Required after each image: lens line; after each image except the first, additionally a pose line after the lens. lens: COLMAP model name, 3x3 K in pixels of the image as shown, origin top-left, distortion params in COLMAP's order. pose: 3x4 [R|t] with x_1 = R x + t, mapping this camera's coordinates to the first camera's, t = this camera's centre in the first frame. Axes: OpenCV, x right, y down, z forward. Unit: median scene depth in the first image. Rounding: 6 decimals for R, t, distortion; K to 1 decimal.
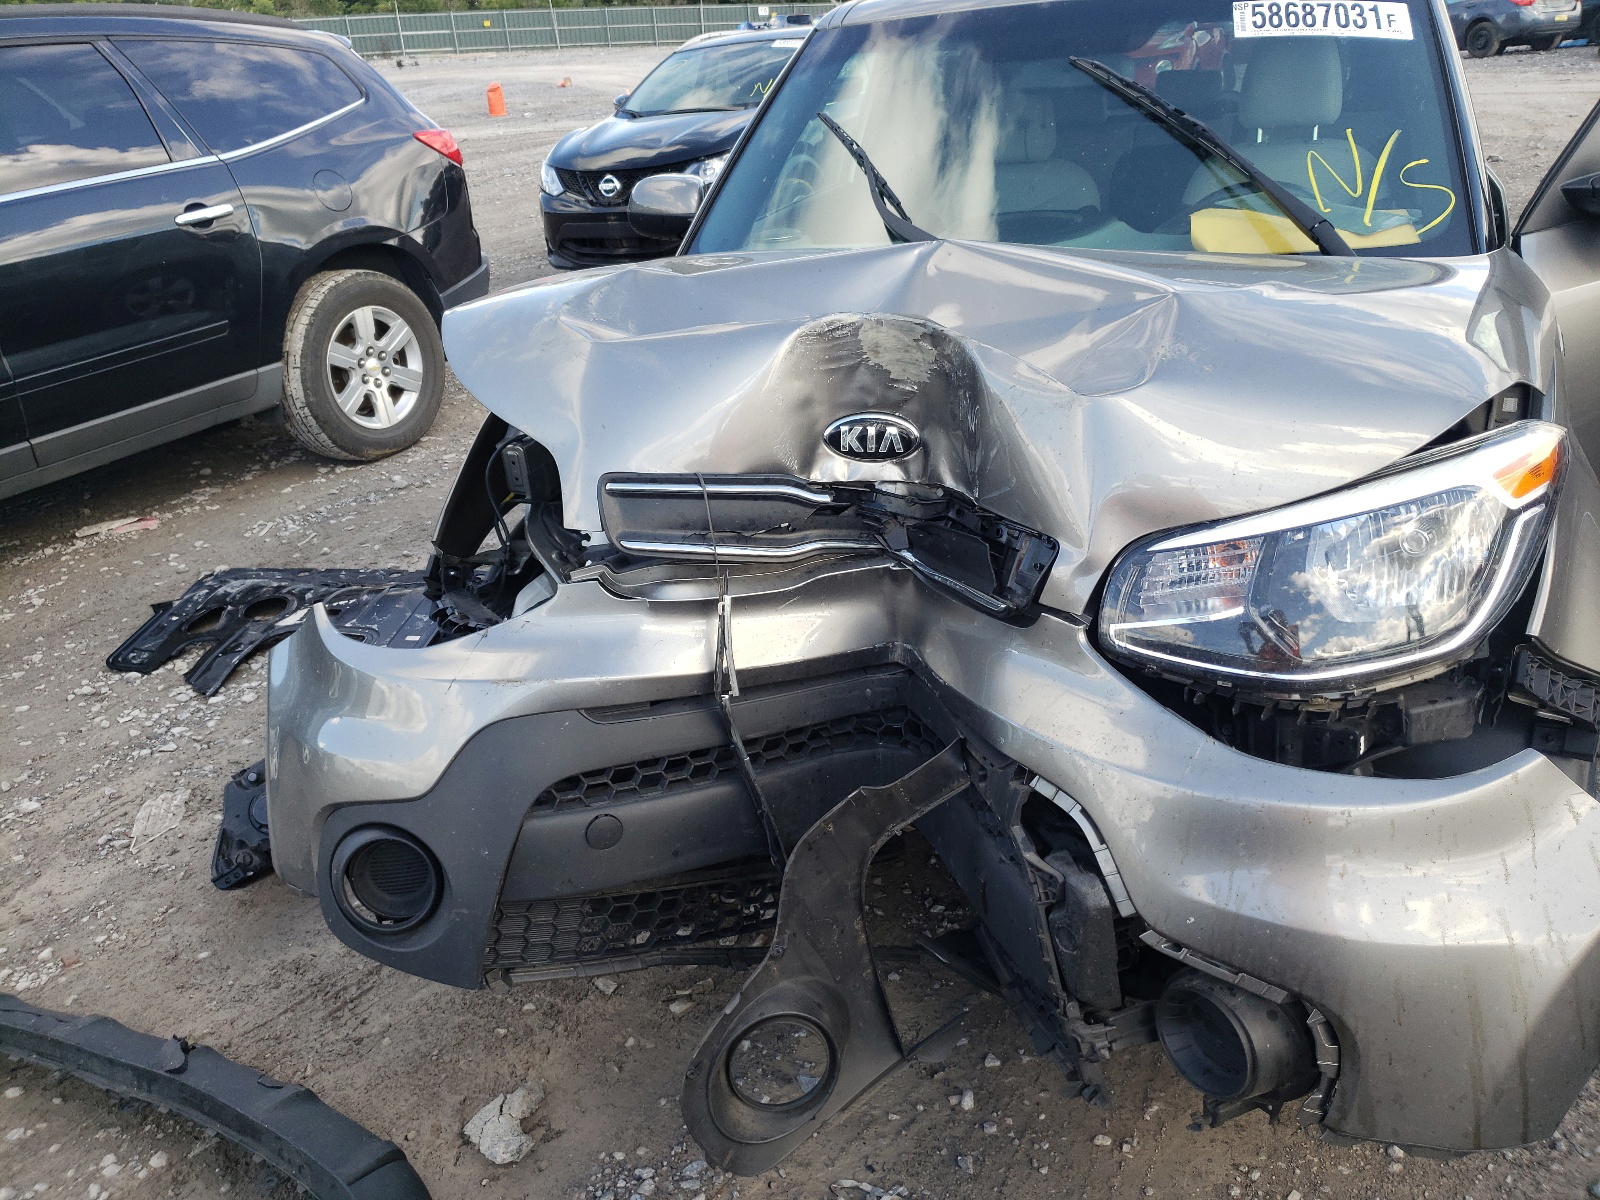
lens RADIAL K [[1329.6, 0, 820.1], [0, 1329.6, 592.3], [0, 0, 1]] dist [0.028101, -0.013818]
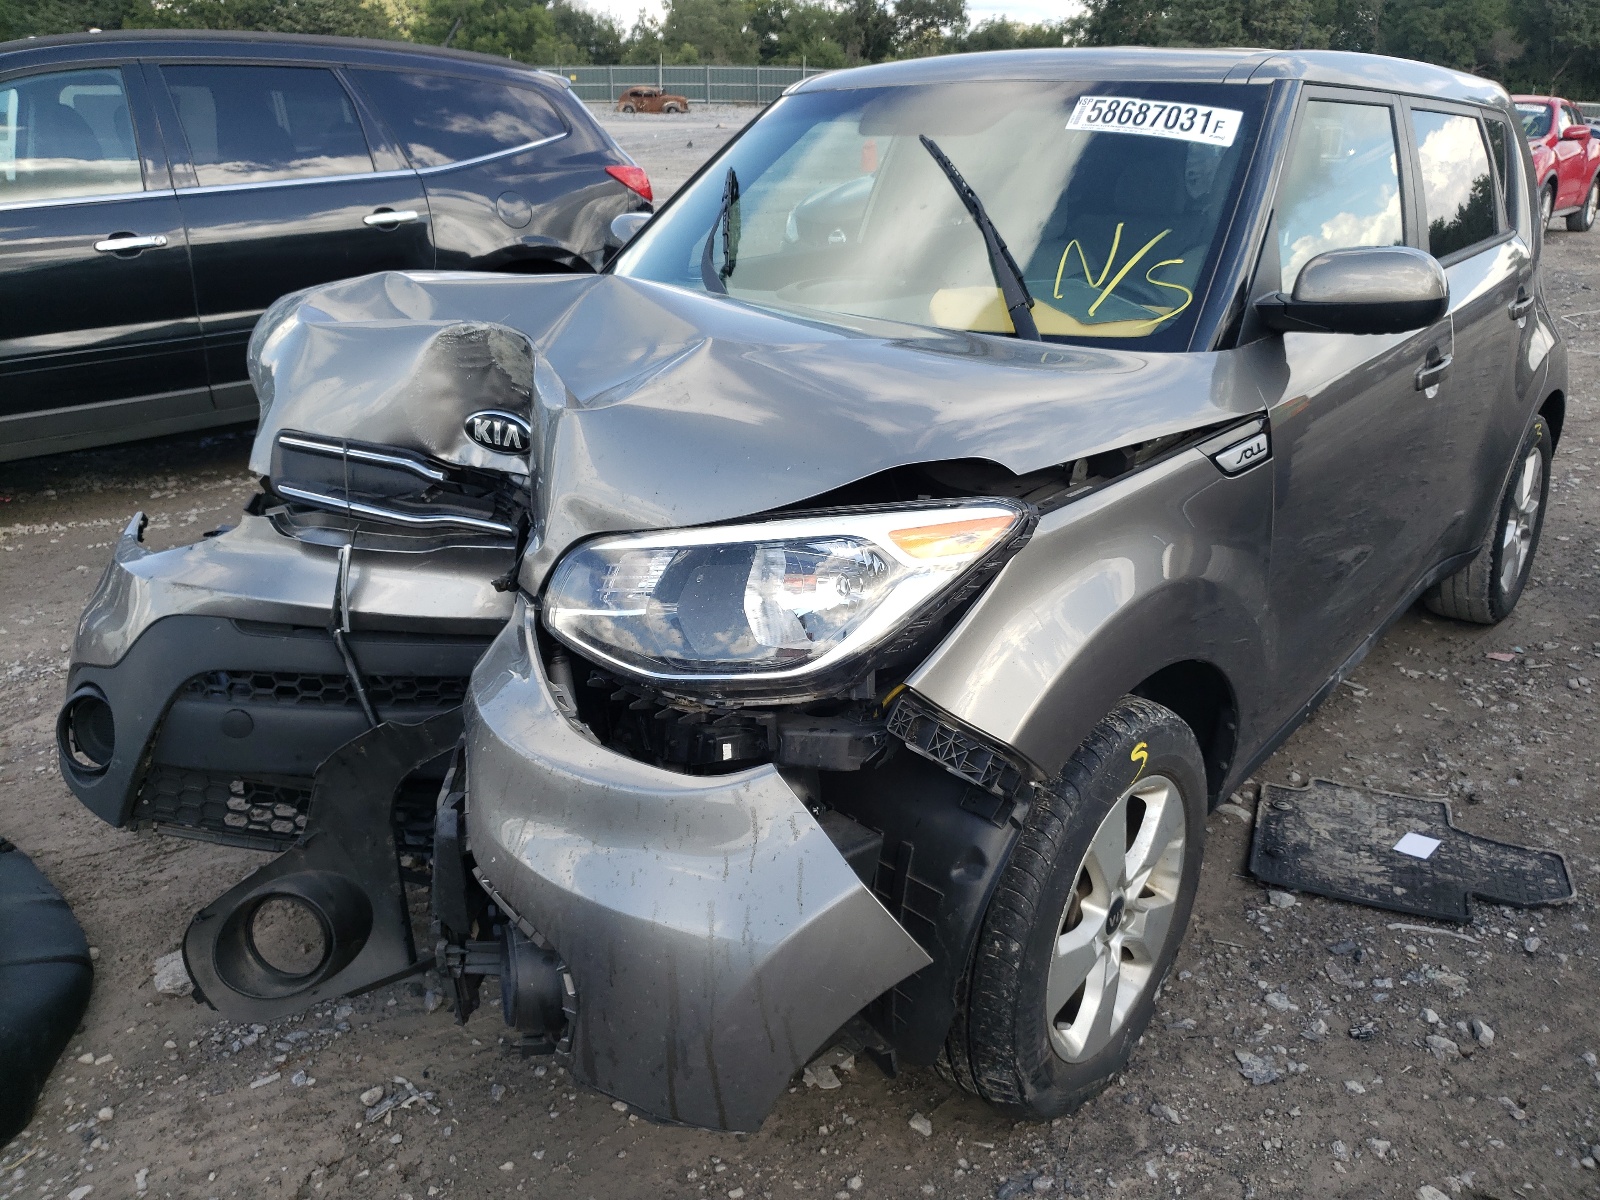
lens RADIAL K [[1369.3, 0, 847.0], [0, 1369.3, 602.4], [0, 0, 1]] dist [-0.008338, -0.001830]
pose [[0.950576, 0.170084, -0.259764, 0.641197], [-0.181735, 0.983116, -0.021329, -0.001289], [0.251751, 0.067483, 0.965437, -0.053414]]
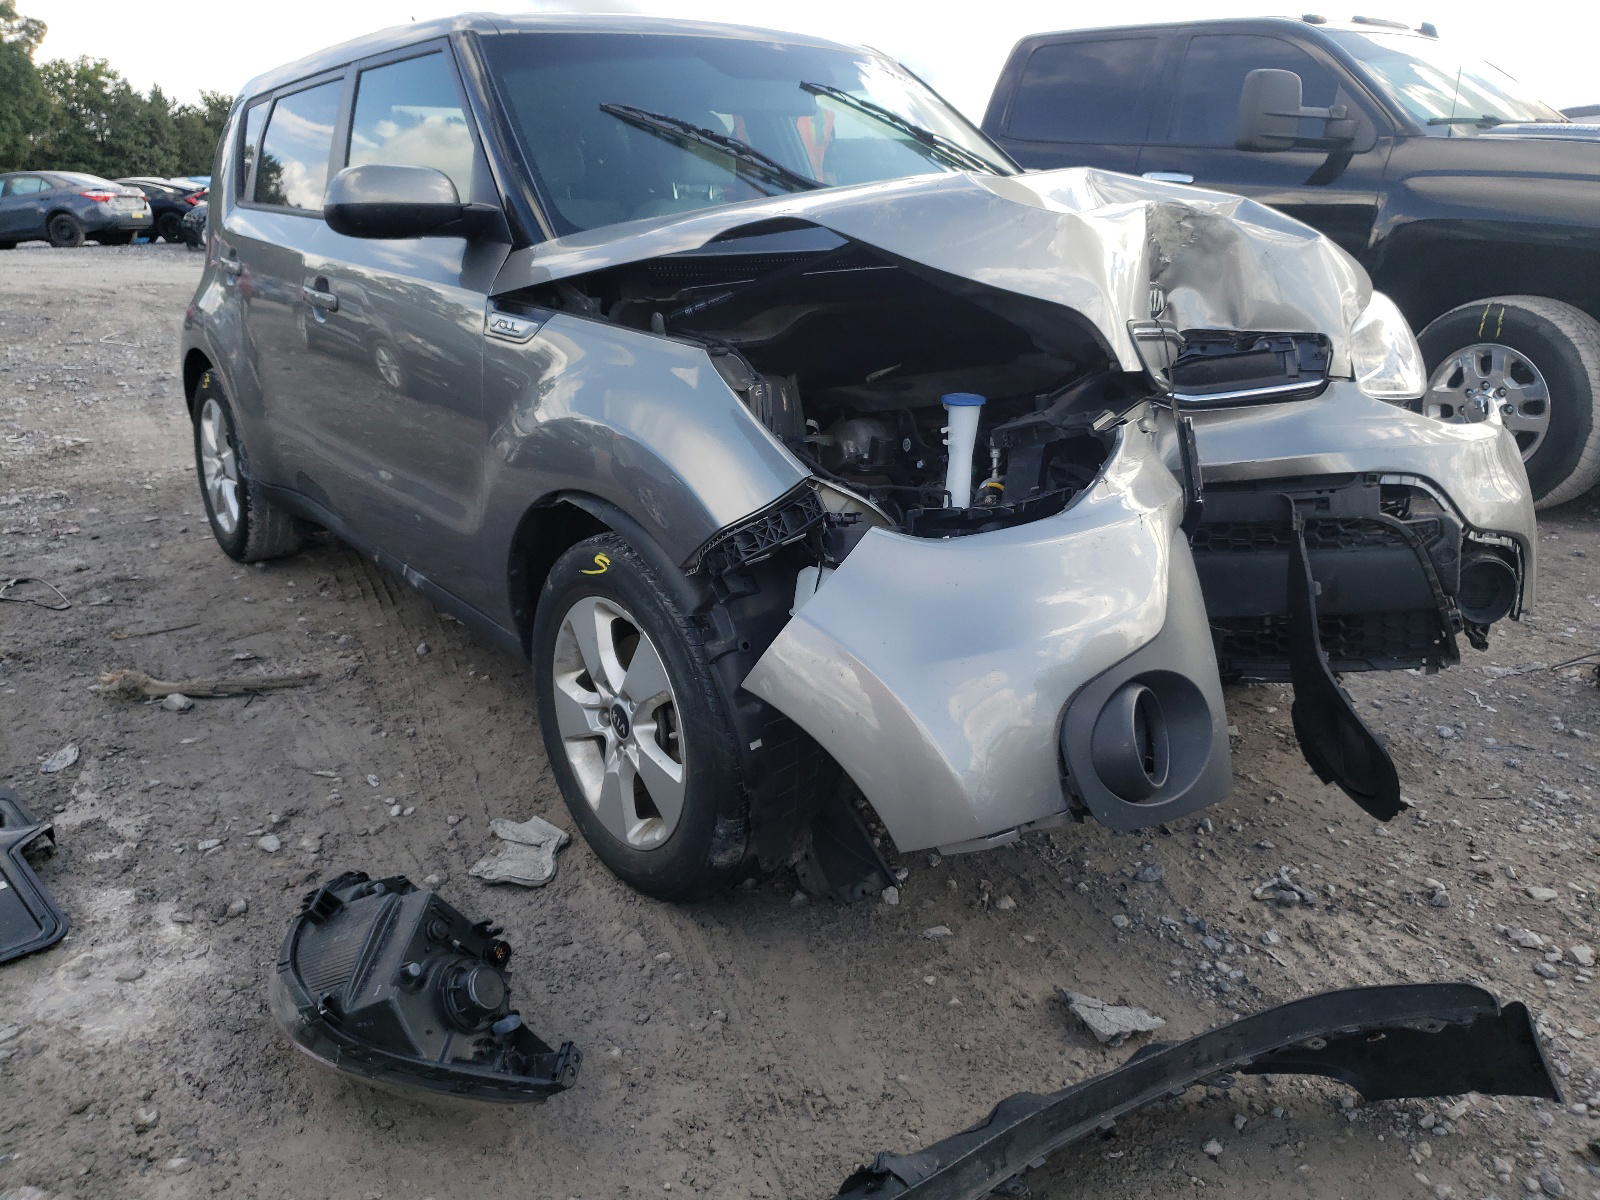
lens RADIAL K [[1329.6, 0, 820.1], [0, 1329.6, 592.3], [0, 0, 1]] dist [0.028101, -0.013818]
pose [[0.450598, -0.178145, 0.874772, -1.269134], [0.319509, 0.947160, 0.028306, 0.013065], [-0.833592, 0.266743, 0.483707, 0.699566]]
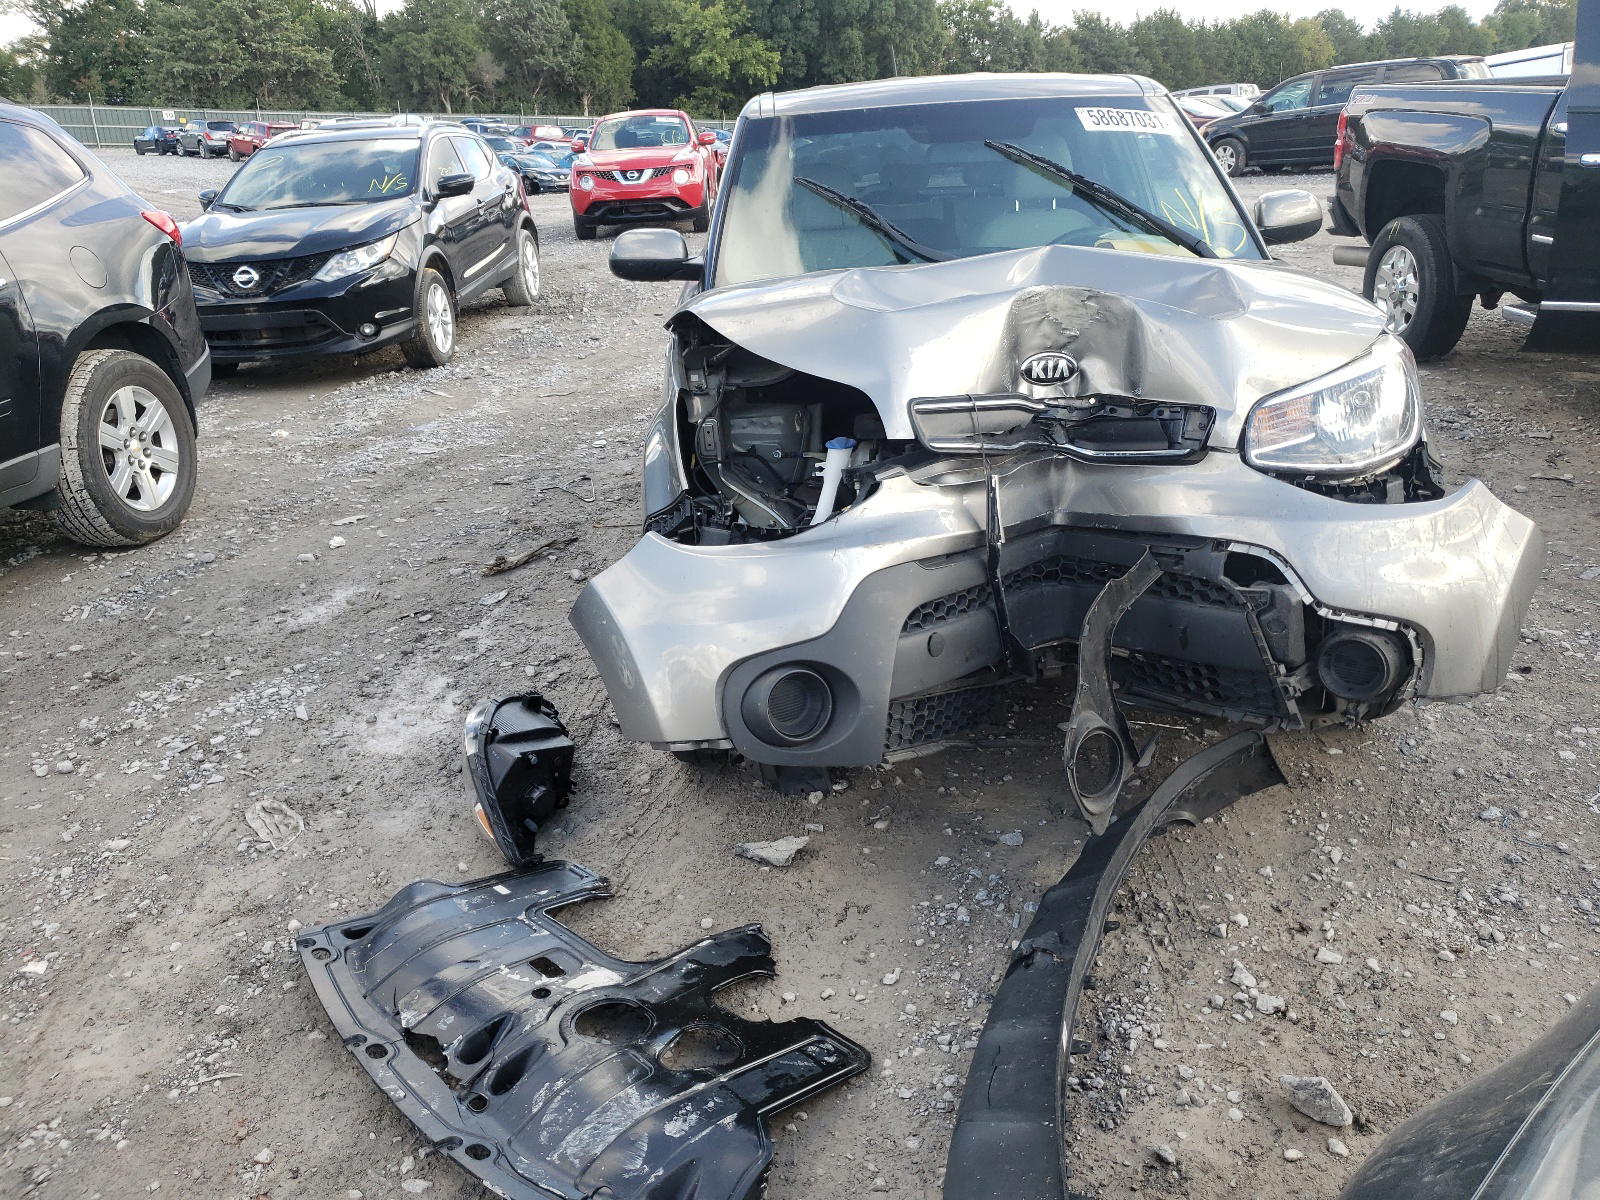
lens RADIAL K [[1344.7, 0, 837.4], [0, 1344.7, 630.0], [0, 0, 1]] dist [-0.007690, 0.111488]
pose [[0.890929, -0.128842, 0.435483, -0.874937], [0.155133, 0.987572, -0.025194, 0.179212], [-0.426825, 0.090003, 0.899844, -0.260165]]
